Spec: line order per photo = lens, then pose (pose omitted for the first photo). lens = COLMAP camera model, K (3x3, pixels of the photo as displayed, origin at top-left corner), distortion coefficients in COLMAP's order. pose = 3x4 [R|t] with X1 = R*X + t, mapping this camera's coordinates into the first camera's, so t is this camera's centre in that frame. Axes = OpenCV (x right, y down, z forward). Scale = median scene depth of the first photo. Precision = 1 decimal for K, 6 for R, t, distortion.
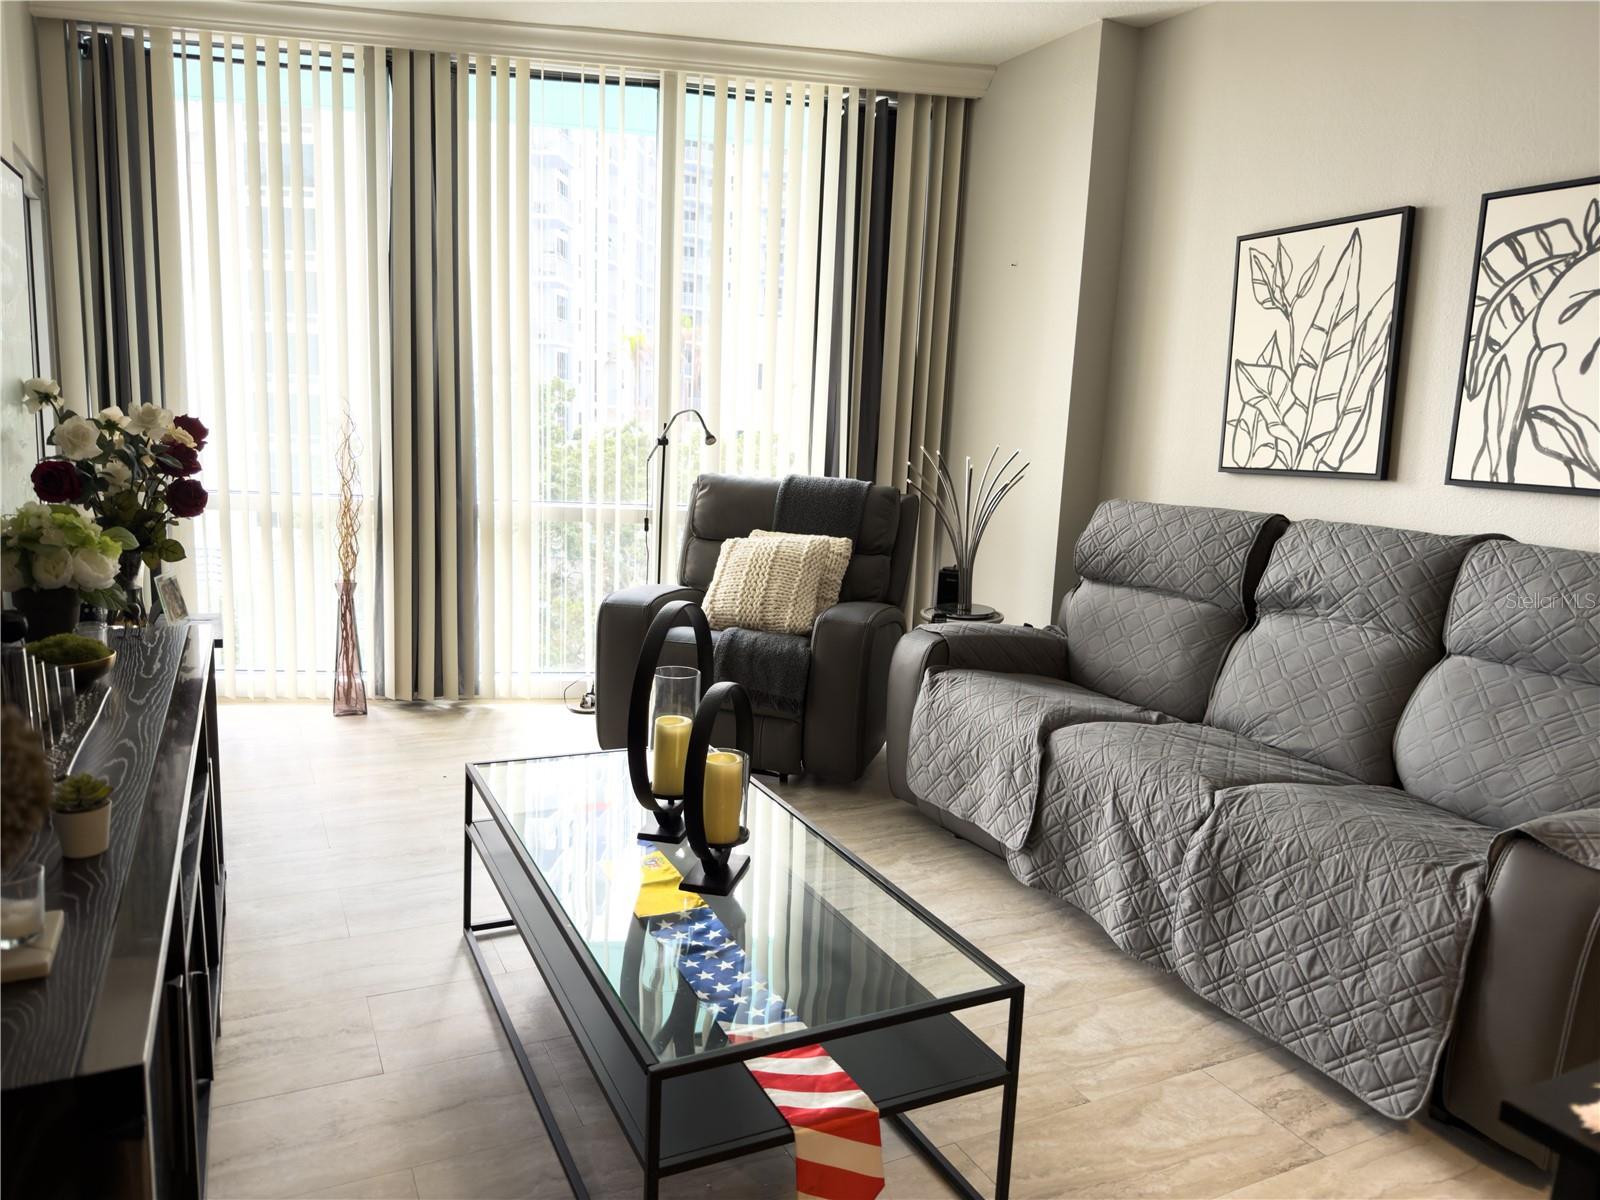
lens RADIAL K [[1127.7, 0, 803.5], [0, 1127.7, 599.6], [0, 0, 1]] dist [0.004496, -0.004713]
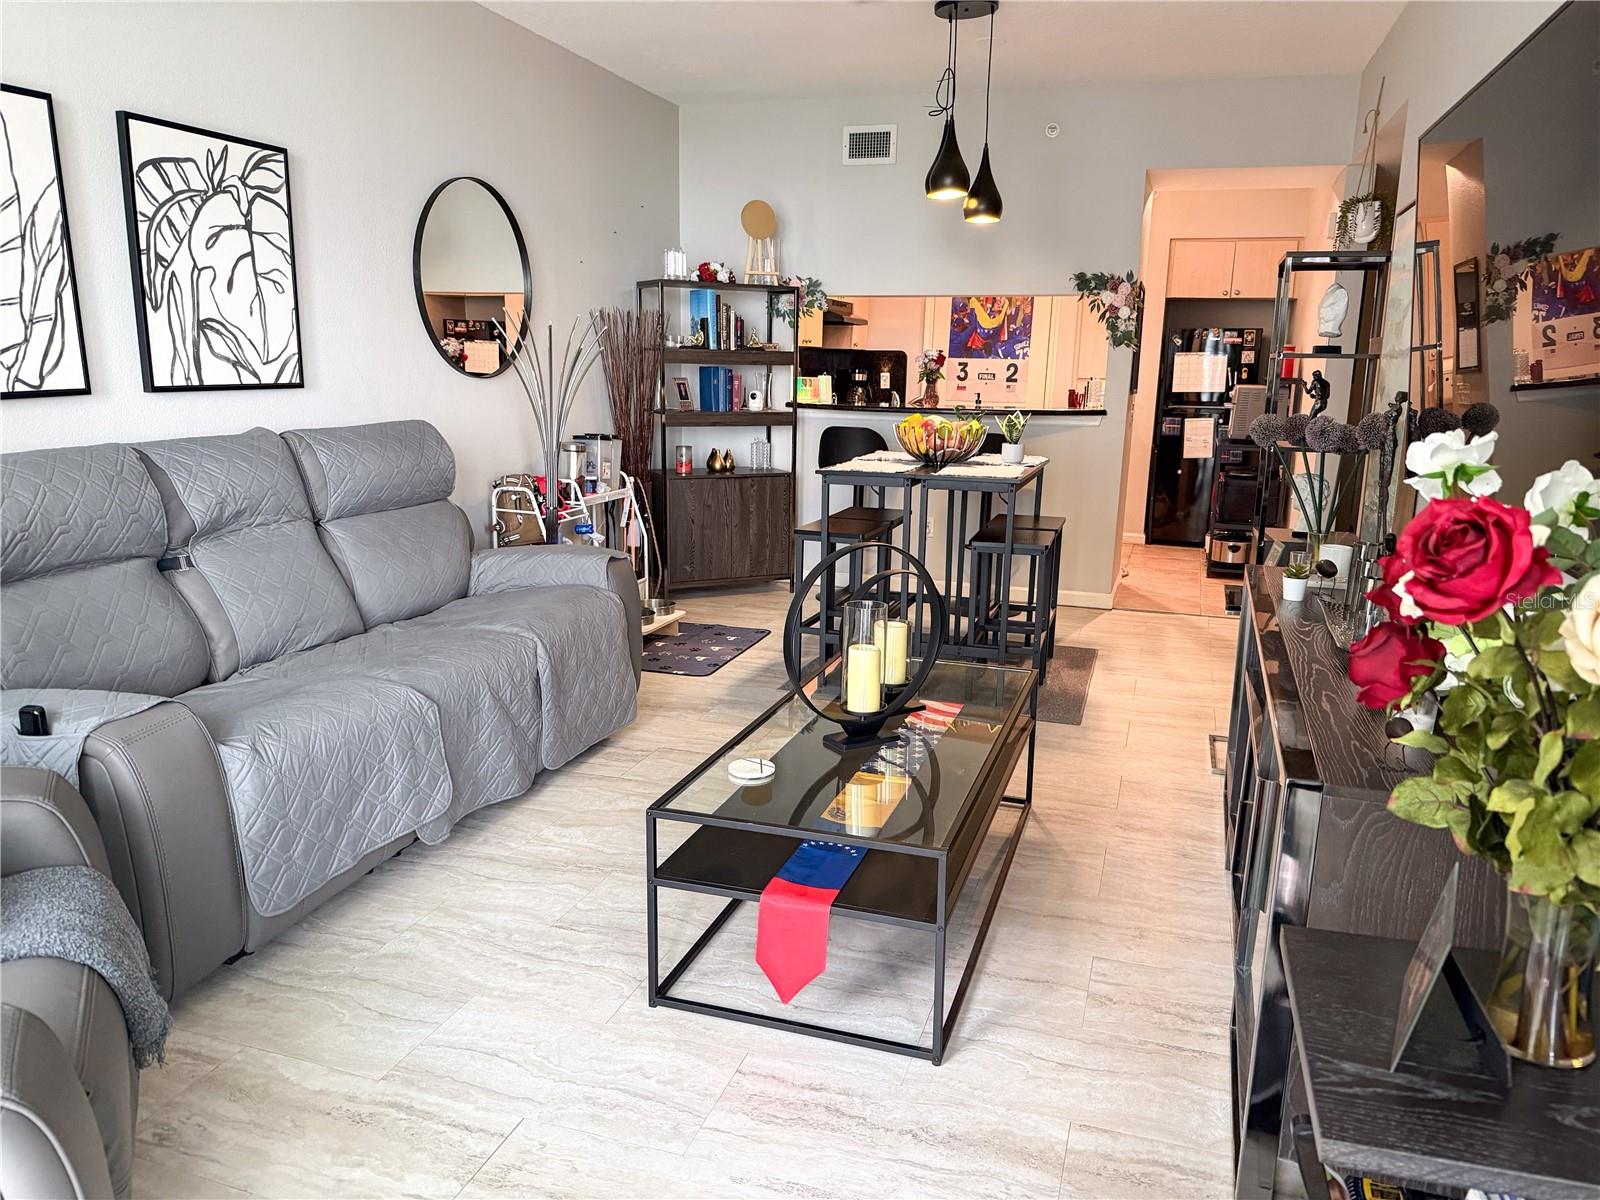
lens RADIAL K [[1127.7, 0, 805.5], [0, 1127.7, 605.7], [0, 0, 1]] dist [0.004496, -0.004713]
pose [[-0.701542, -0.203133, 0.683063, -0.655660], [0.072892, 0.933032, 0.352333, -0.256399], [-0.708890, 0.296967, -0.639755, 1.372445]]
